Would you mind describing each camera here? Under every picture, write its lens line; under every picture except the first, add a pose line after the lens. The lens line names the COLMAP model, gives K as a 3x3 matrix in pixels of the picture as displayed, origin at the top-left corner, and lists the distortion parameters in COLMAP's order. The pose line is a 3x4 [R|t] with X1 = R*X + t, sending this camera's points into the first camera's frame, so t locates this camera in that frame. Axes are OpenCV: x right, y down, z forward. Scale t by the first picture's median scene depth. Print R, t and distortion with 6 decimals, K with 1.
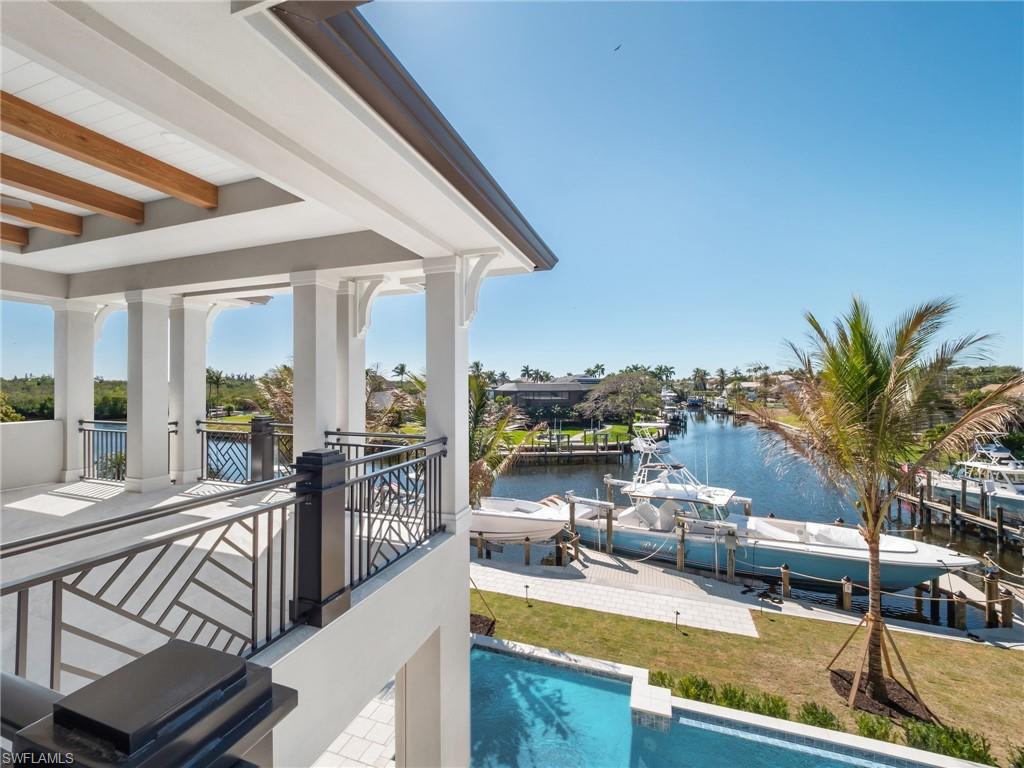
lens RADIAL K [[433.6, 0, 503.6], [0, 433.6, 380.6], [0, 0, 1]] dist [0.002002, -0.004342]
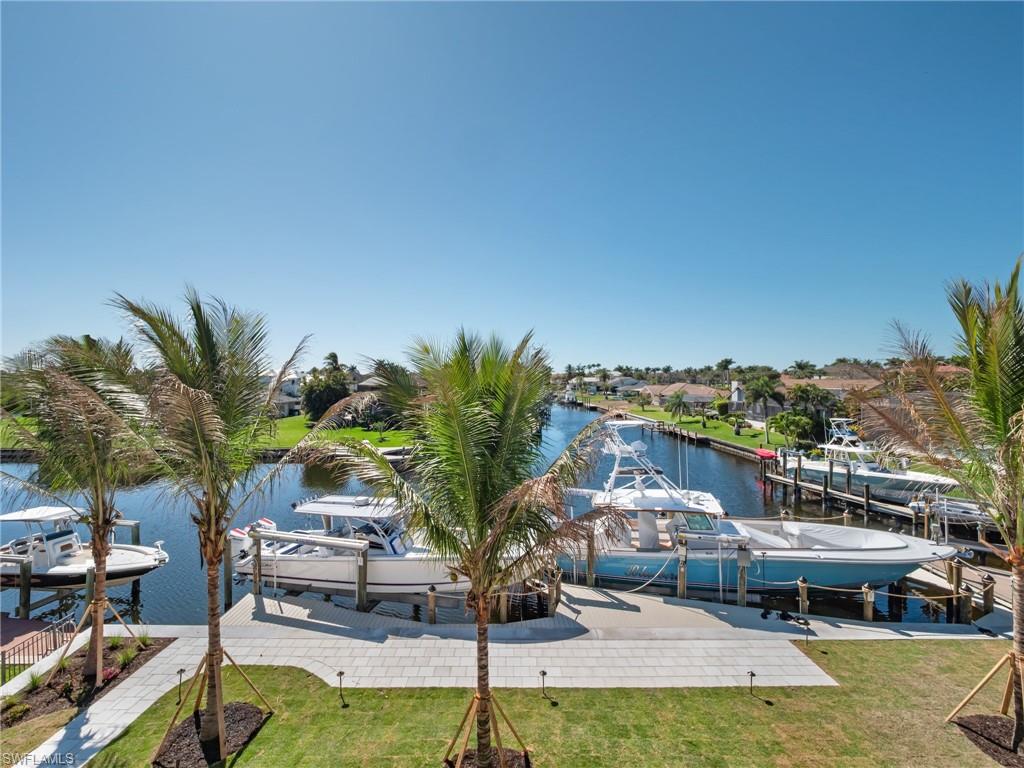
lens RADIAL K [[433.6, 0, 505.0], [0, 433.6, 378.4], [0, 0, 1]] dist [0.002002, -0.004342]
pose [[0.937736, 0.003065, 0.347335, -0.173258], [-0.005247, 0.999972, 0.005340, 0.012104], [-0.347309, -0.006829, 0.937726, 0.289531]]
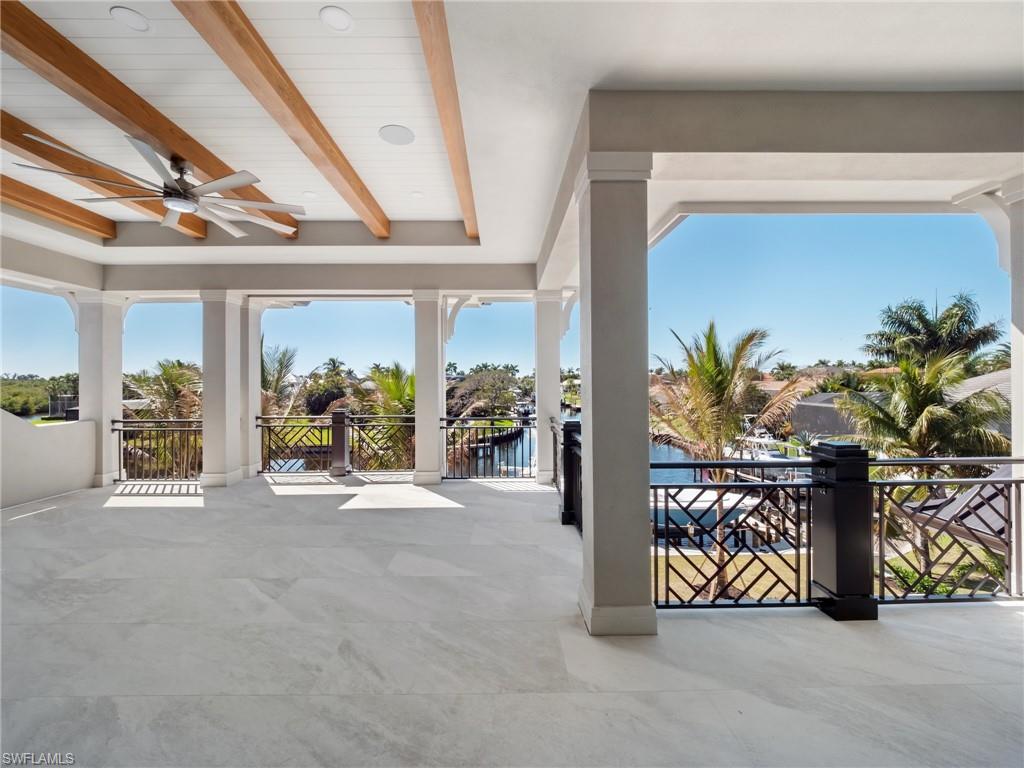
lens RADIAL K [[433.6, 0, 501.9], [0, 433.6, 376.4], [0, 0, 1]] dist [0.002002, -0.004342]
pose [[0.939678, 0.001522, 0.342057, -0.164303], [-0.000089, 0.999991, -0.004205, 0.000159], [-0.342060, 0.003921, 0.939670, -0.057137]]
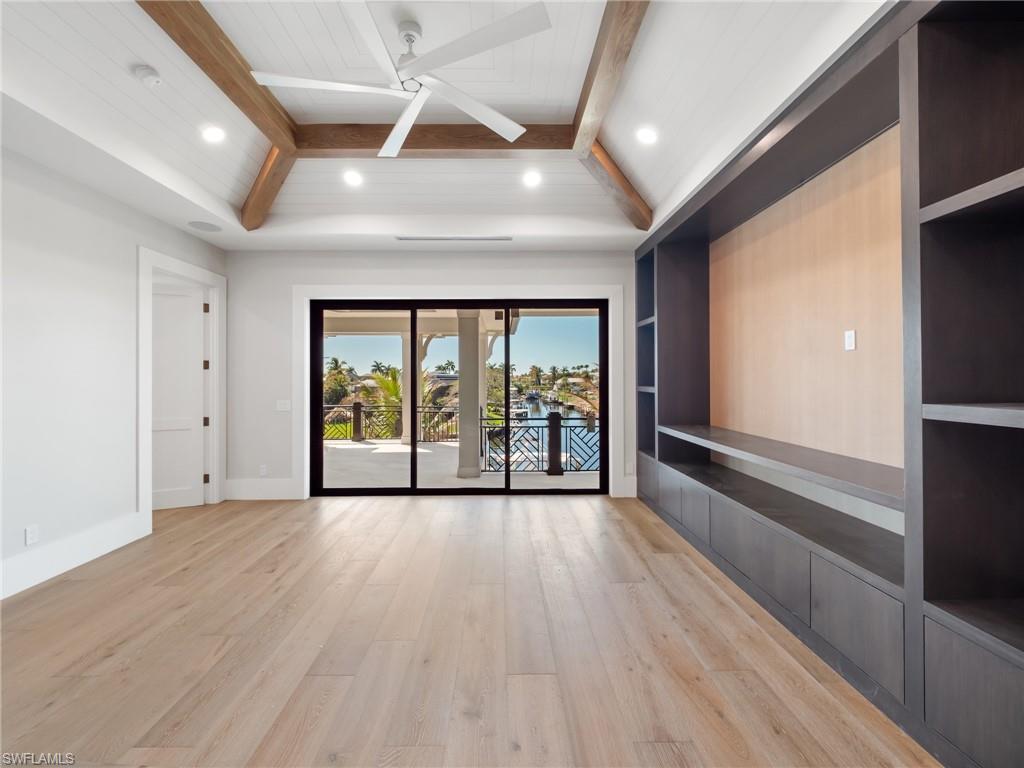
lens RADIAL K [[433.6, 0, 502.7], [0, 433.6, 376.3], [0, 0, 1]] dist [0.002002, -0.004342]
pose [[0.937859, 0.003701, 0.346997, -0.183890], [-0.004194, 0.999991, 0.000670, -0.008389], [-0.346991, -0.002084, 0.937866, -0.269007]]
